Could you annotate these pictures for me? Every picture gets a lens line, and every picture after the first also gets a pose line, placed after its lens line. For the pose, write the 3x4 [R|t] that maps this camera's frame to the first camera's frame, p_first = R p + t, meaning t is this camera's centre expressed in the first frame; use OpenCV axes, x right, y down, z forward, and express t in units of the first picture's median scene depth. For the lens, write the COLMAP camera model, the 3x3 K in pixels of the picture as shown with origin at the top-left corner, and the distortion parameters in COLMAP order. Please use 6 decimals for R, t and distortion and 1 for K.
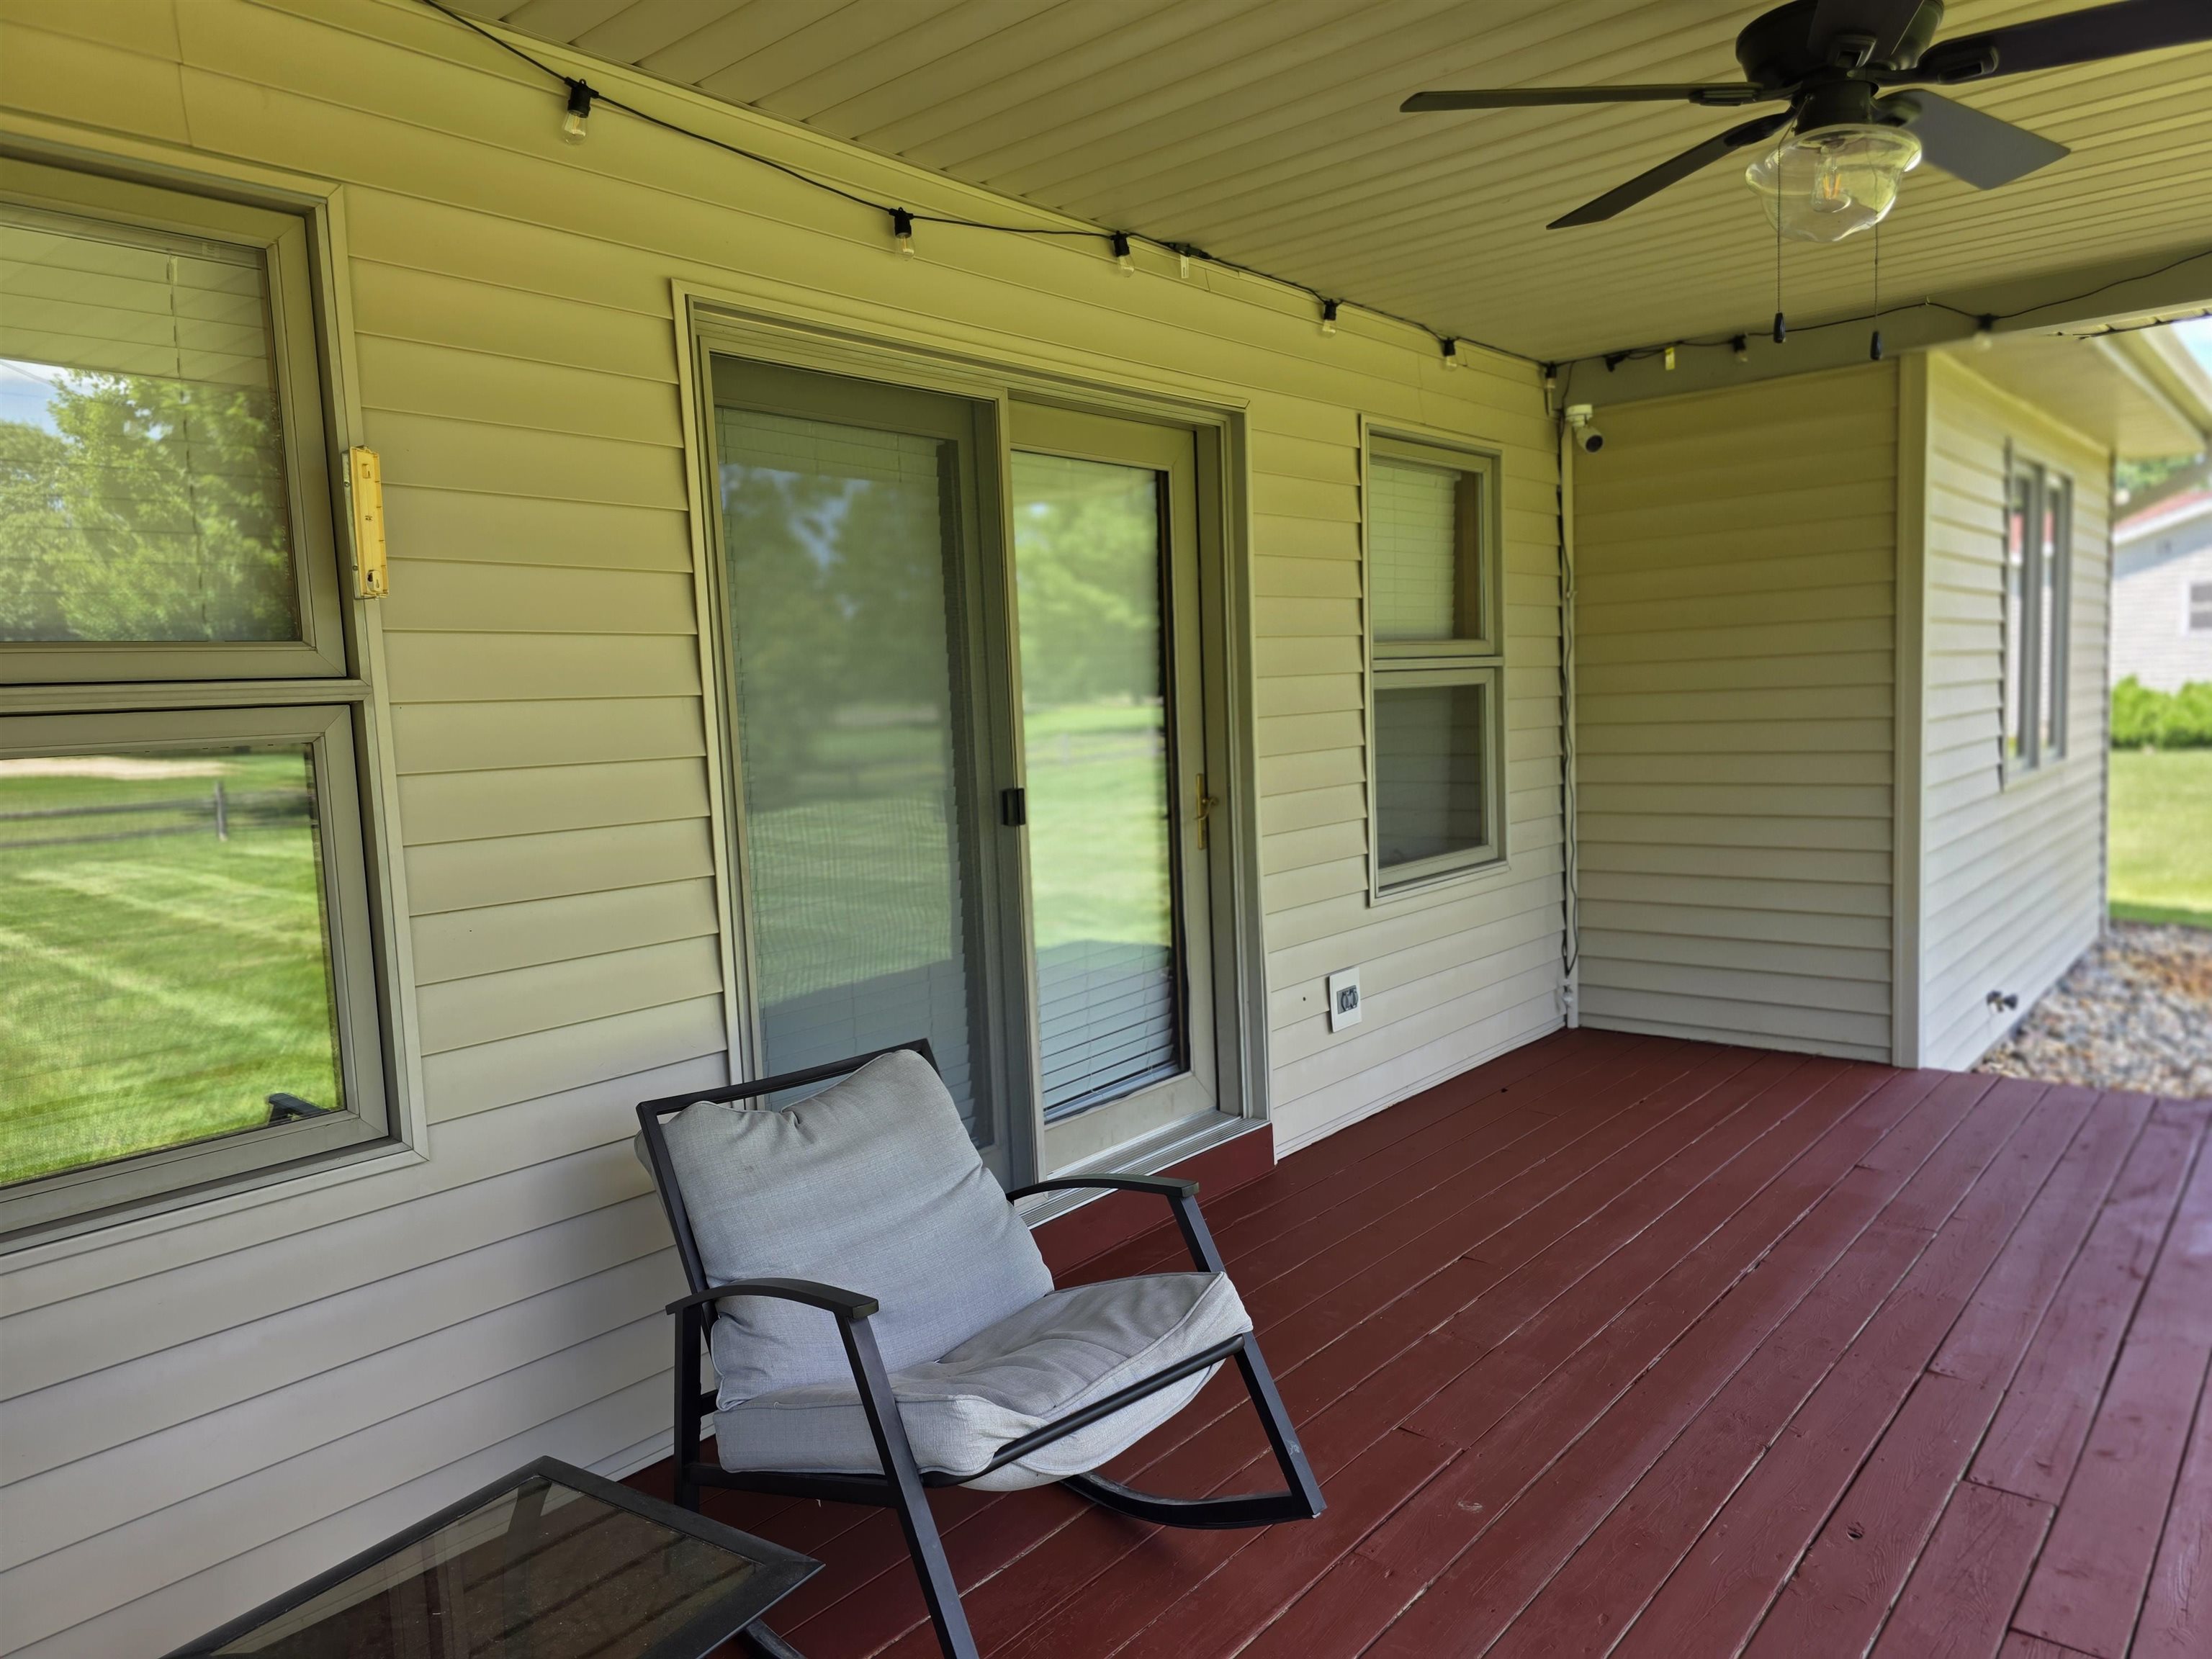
lens RADIAL K [[1501.3, 0, 1106.0], [0, 1501.3, 829.5], [0, 0, 1]] dist [0.065707, -0.076984]
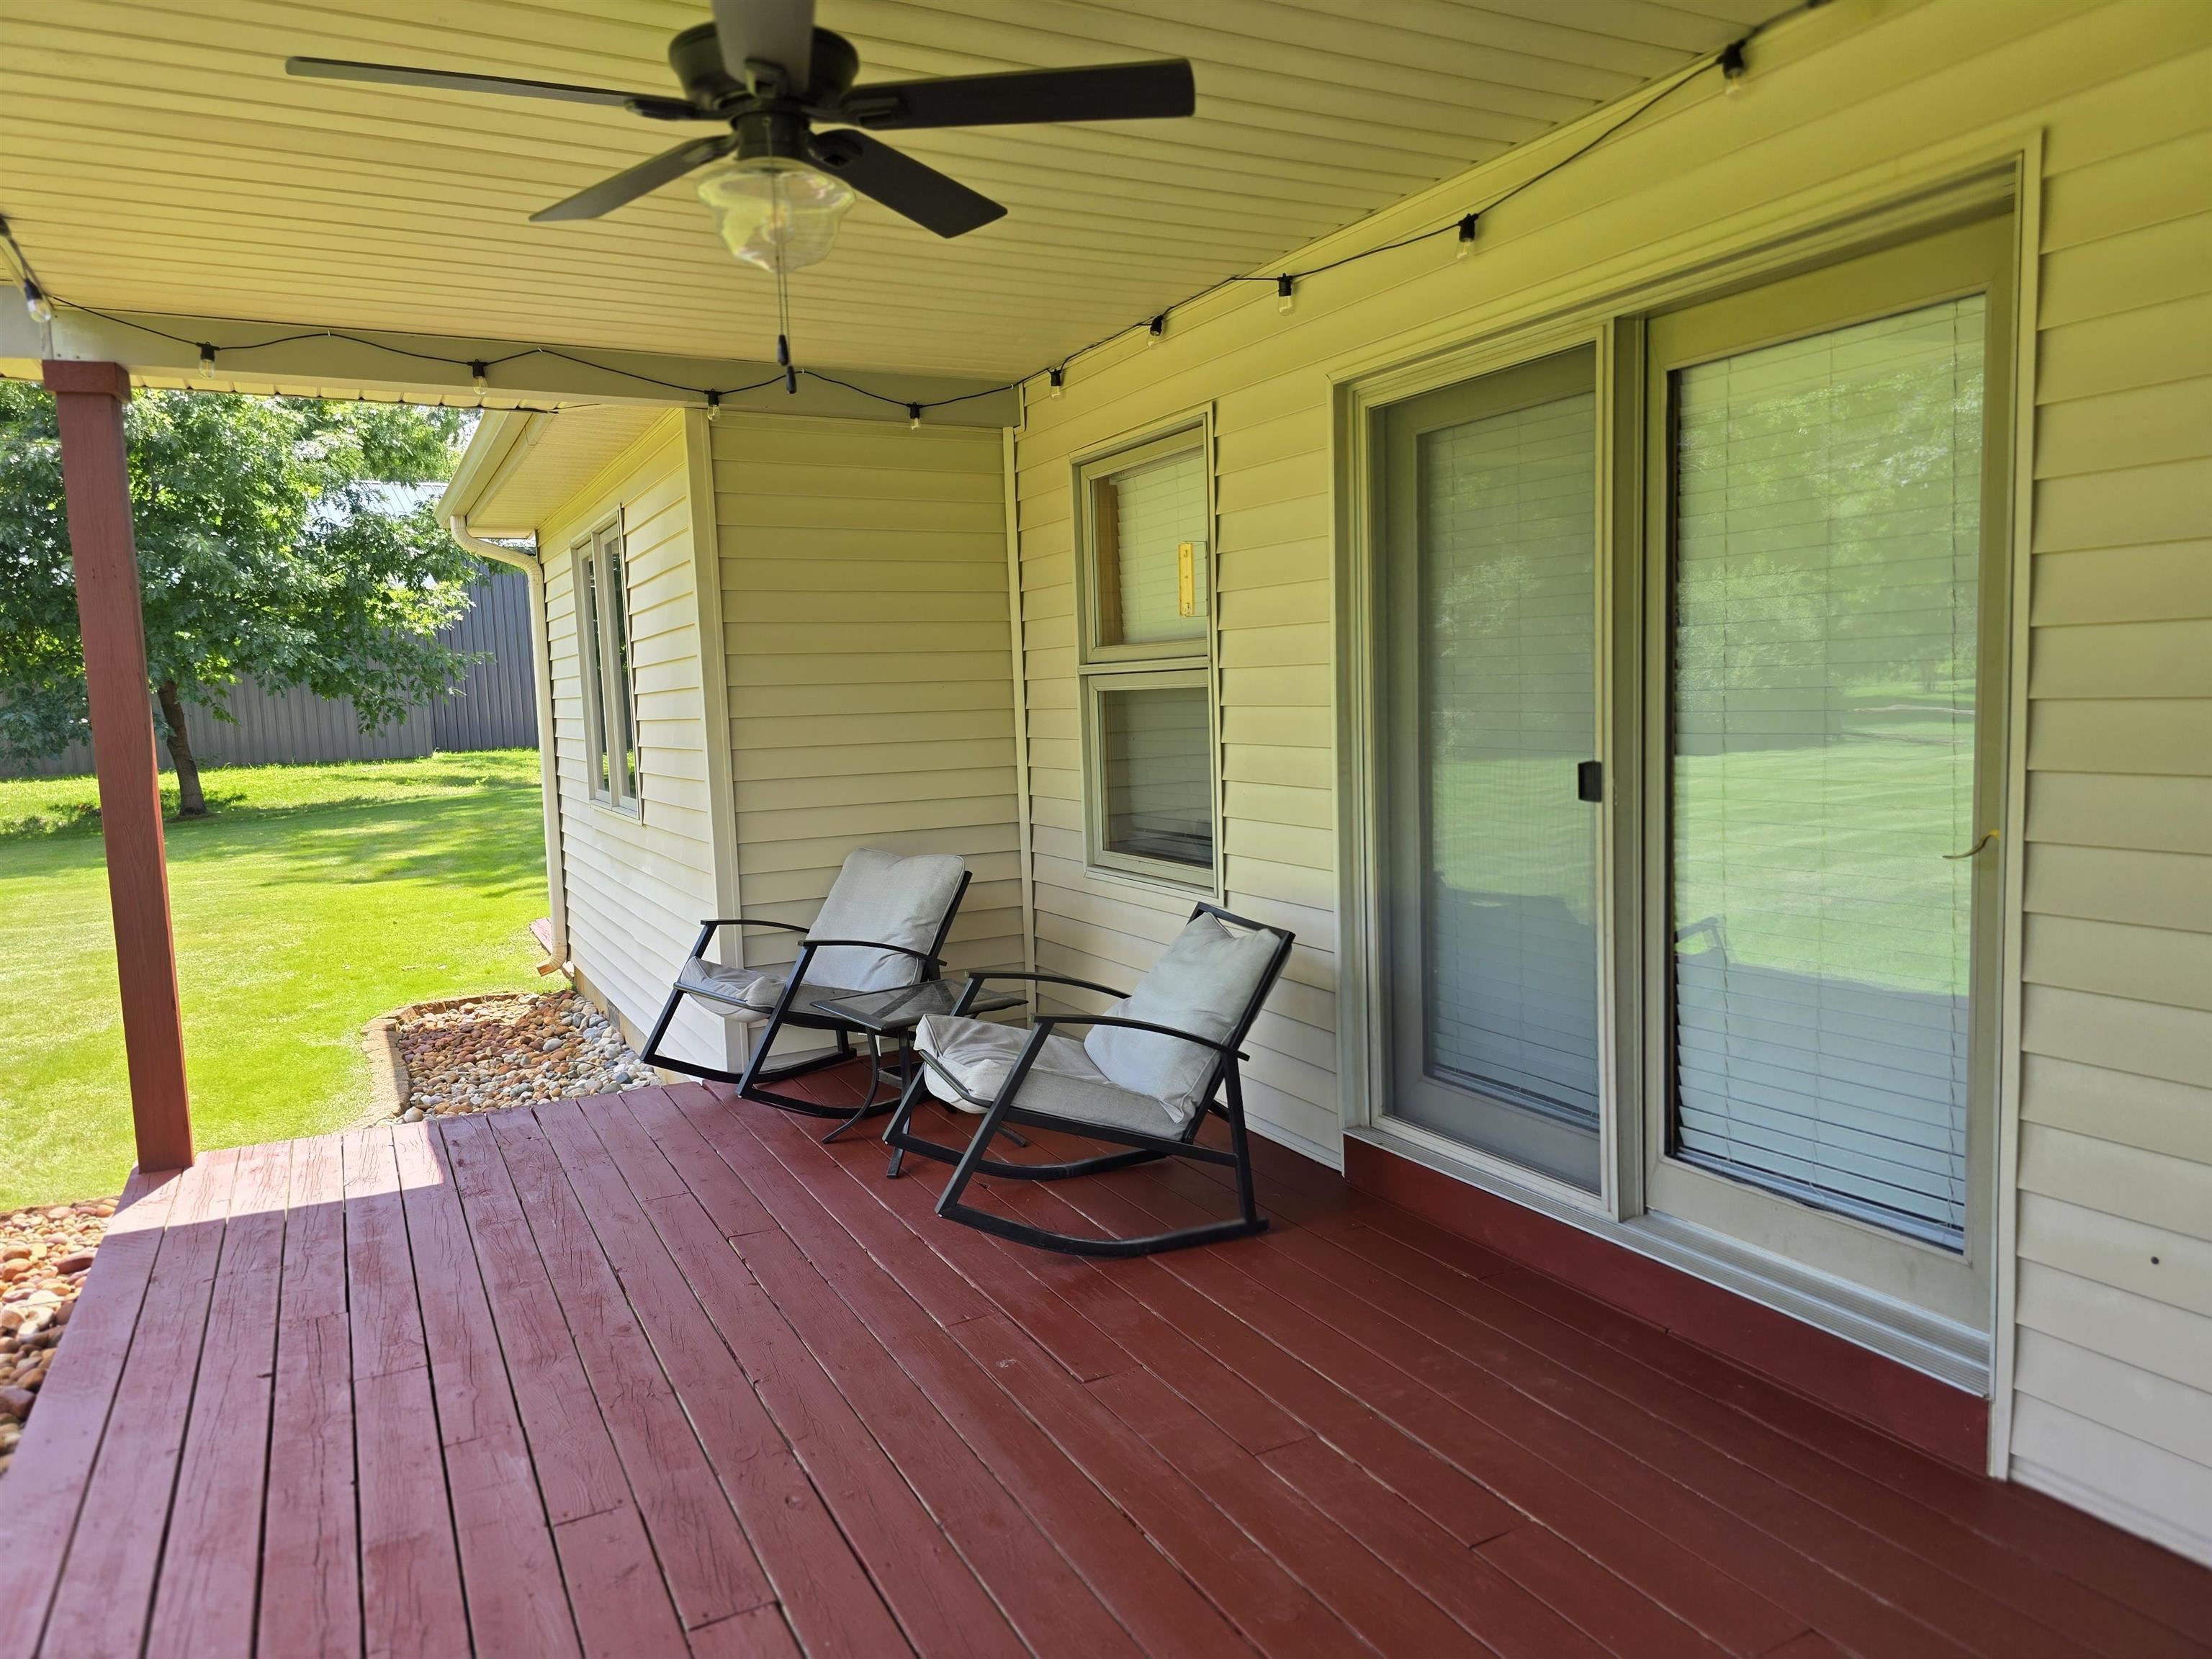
lens RADIAL K [[1489.4, 0, 1096.4], [0, 1489.4, 833.2], [0, 0, 1]] dist [0.024685, -0.003237]
pose [[-0.389709, 0.149570, -0.908711, 0.771036], [-0.031367, 0.983995, 0.175413, -0.117260], [0.920404, 0.096864, -0.378780, 0.918406]]
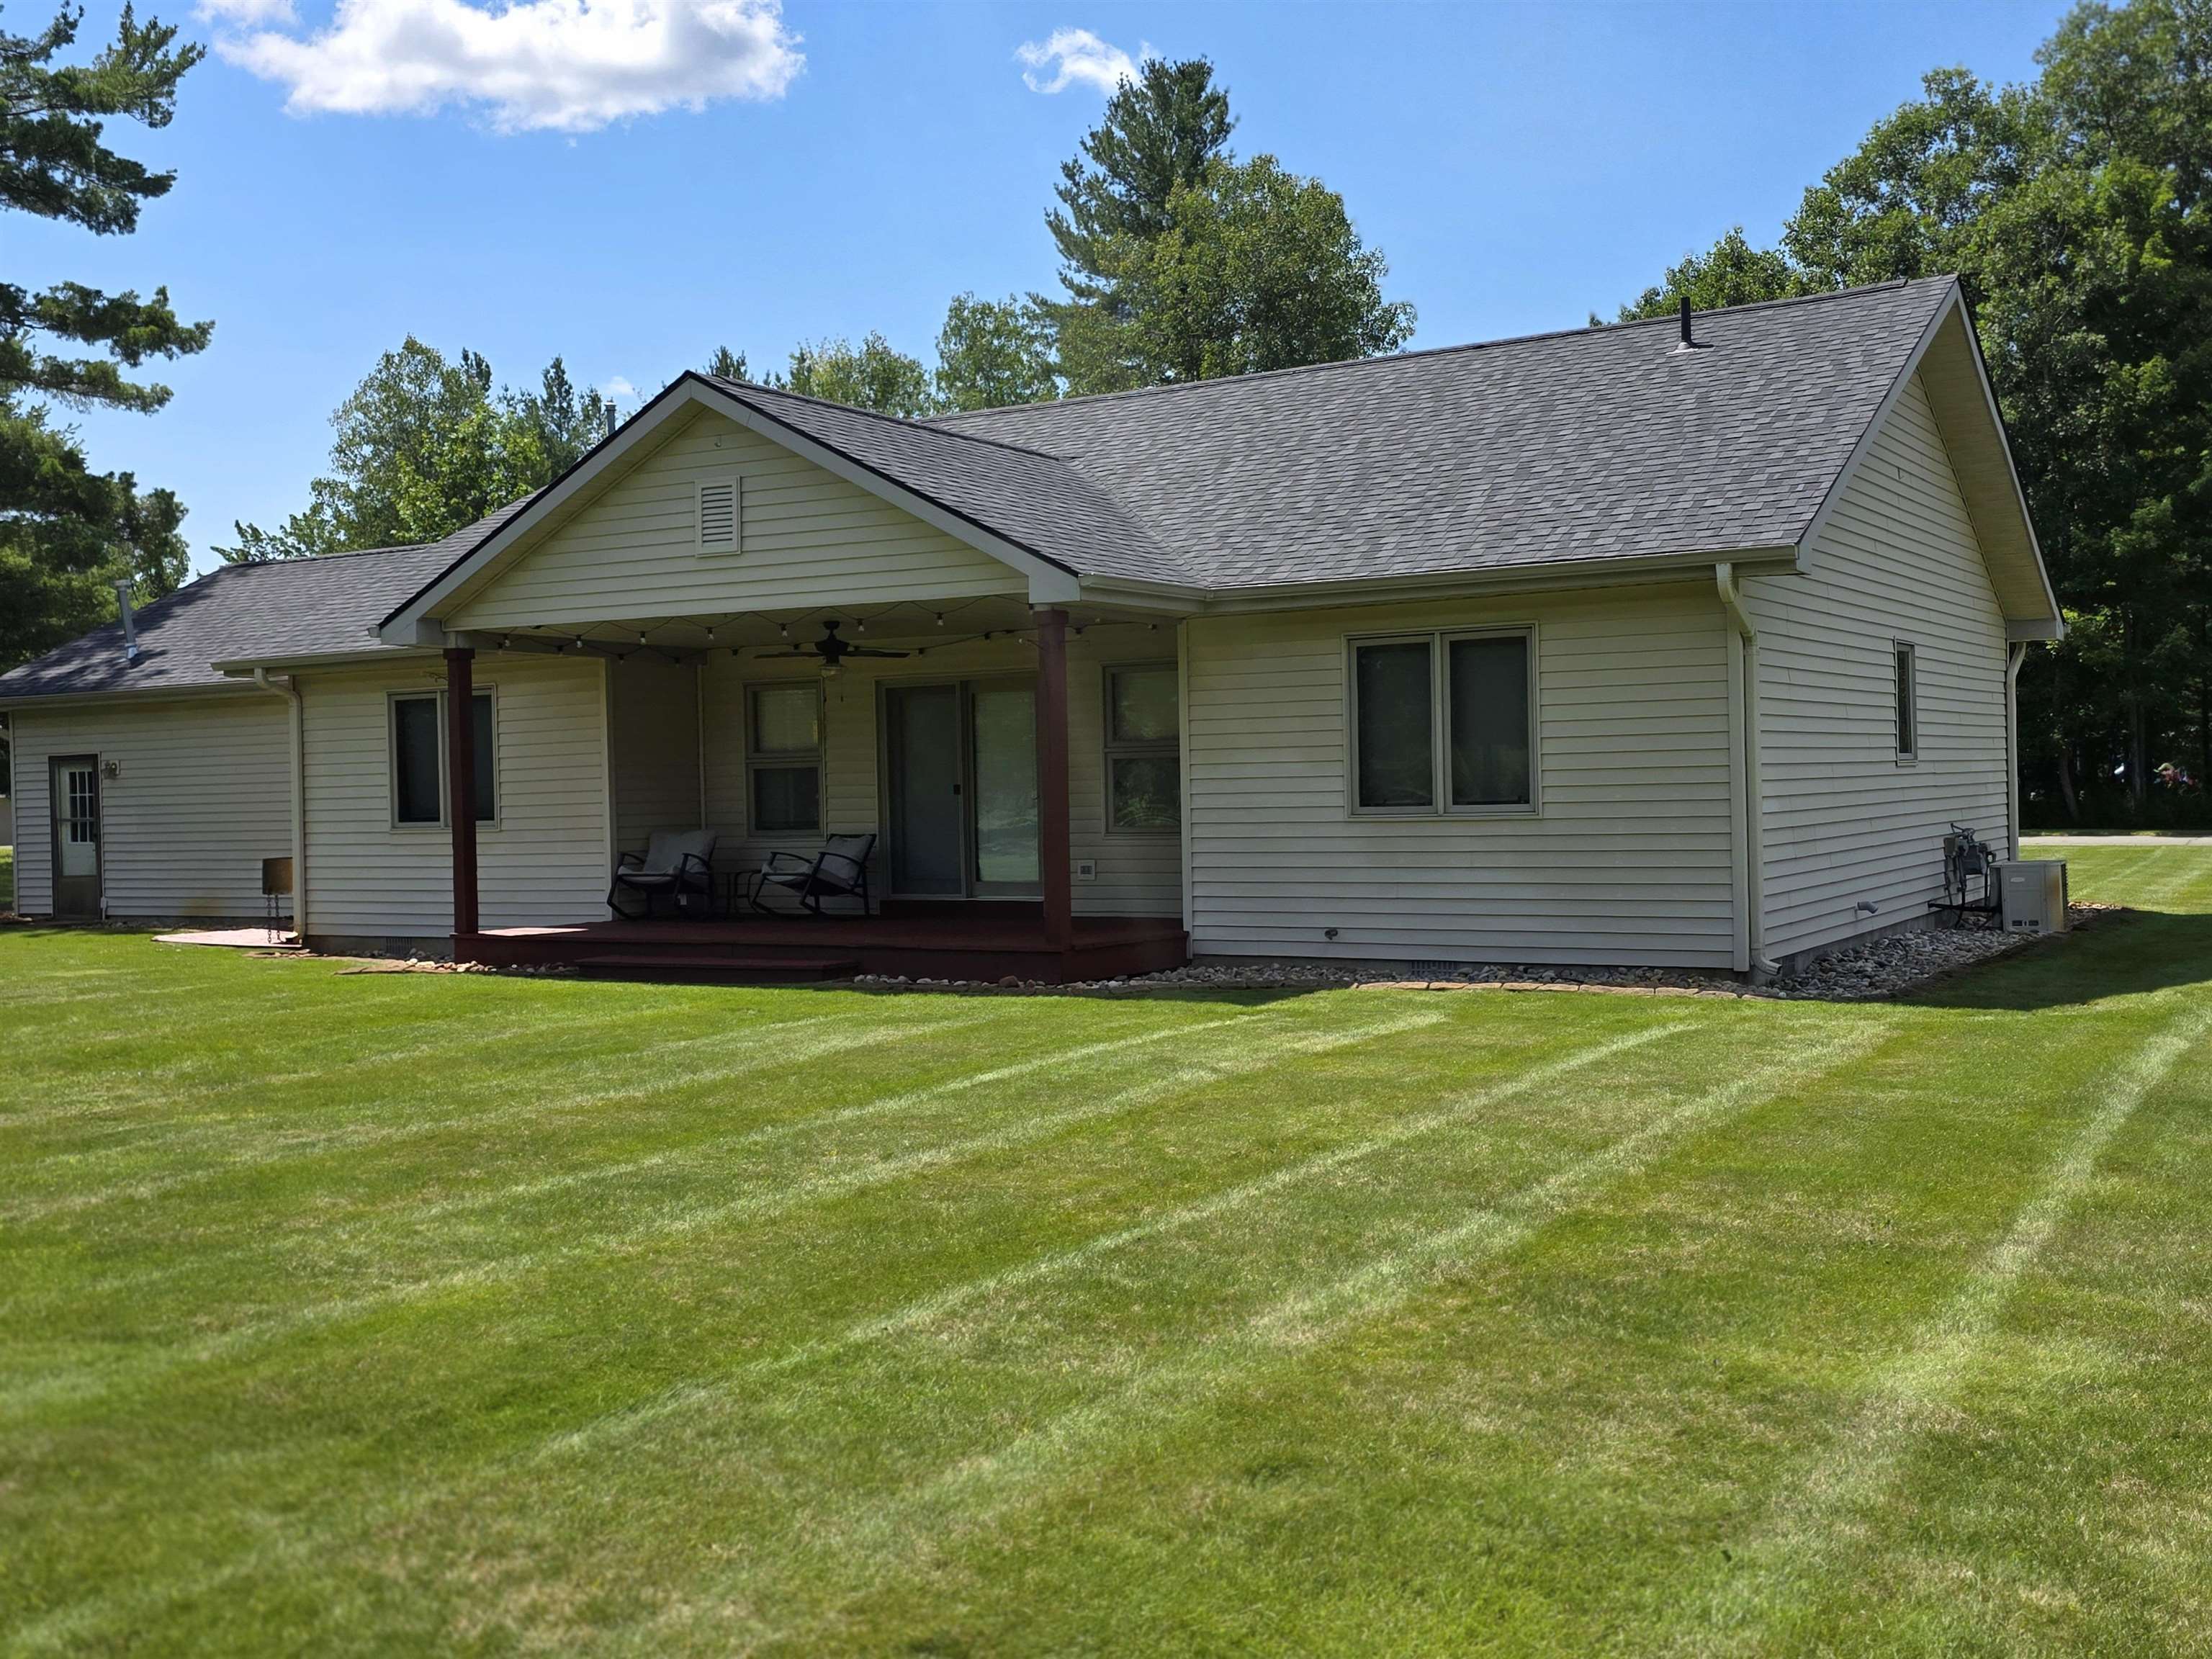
lens RADIAL K [[2234.8, 0, 1106.0], [0, 2234.8, 829.5], [0, 0, 1]] dist [0.001348, -0.000081]
pose [[0.171893, 0.075791, -0.982196, 4.809306], [-0.077129, 0.995011, 0.063282, -0.262130], [0.982092, 0.064878, 0.176881, 0.315636]]
